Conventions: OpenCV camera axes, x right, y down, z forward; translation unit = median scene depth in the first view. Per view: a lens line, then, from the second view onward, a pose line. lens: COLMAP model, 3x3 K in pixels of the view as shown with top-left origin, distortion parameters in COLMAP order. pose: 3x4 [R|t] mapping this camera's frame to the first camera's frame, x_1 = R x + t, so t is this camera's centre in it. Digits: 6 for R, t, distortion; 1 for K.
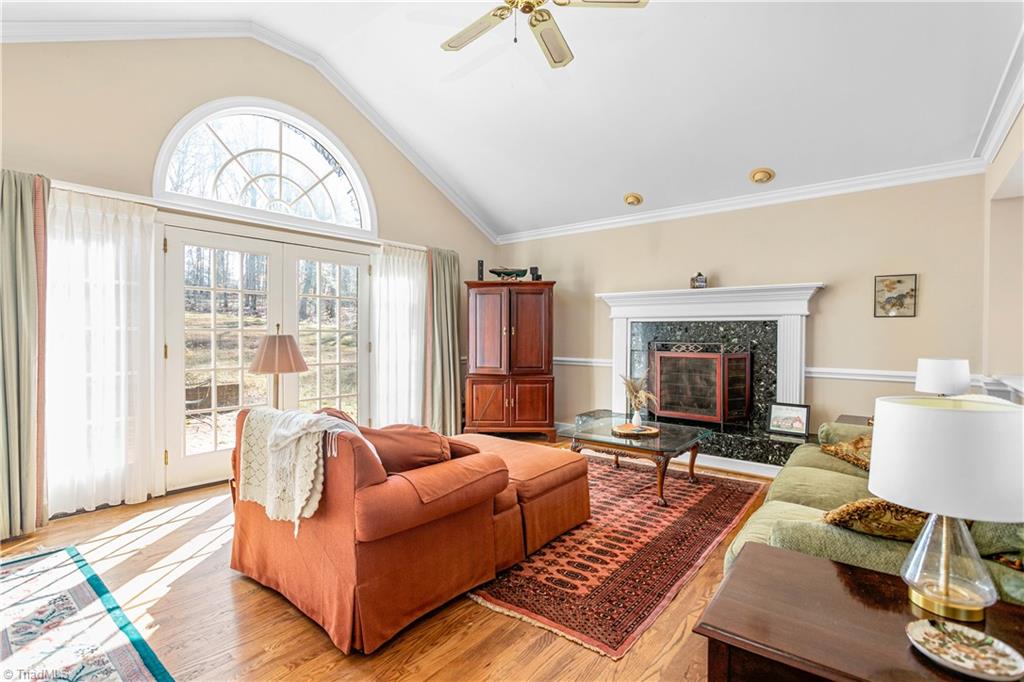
lens RADIAL K [[489.6, 0, 514.7], [0, 489.6, 335.5], [0, 0, 1]] dist [0.003491, -0.001165]
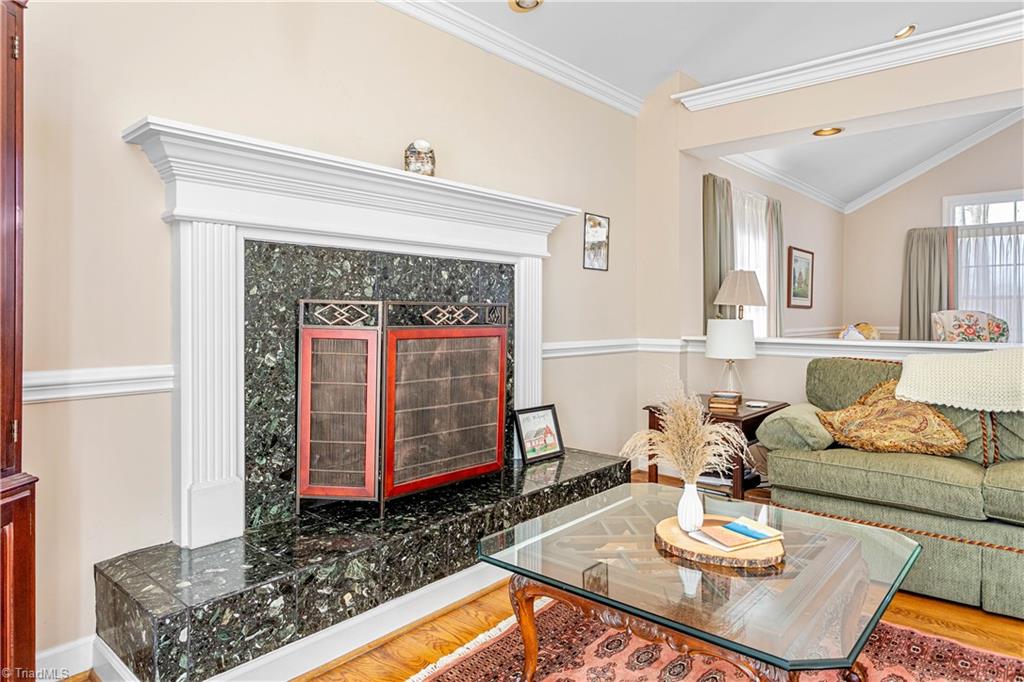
lens RADIAL K [[640.6, 0, 511.8], [0, 640.6, 340.6], [0, 0, 1]] dist [-0.003688, -0.000330]
pose [[0.045844, -0.039695, 0.998160, -0.077615], [0.011759, 0.999162, 0.039195, 0.010752], [-0.998879, 0.009940, 0.046273, 0.367680]]
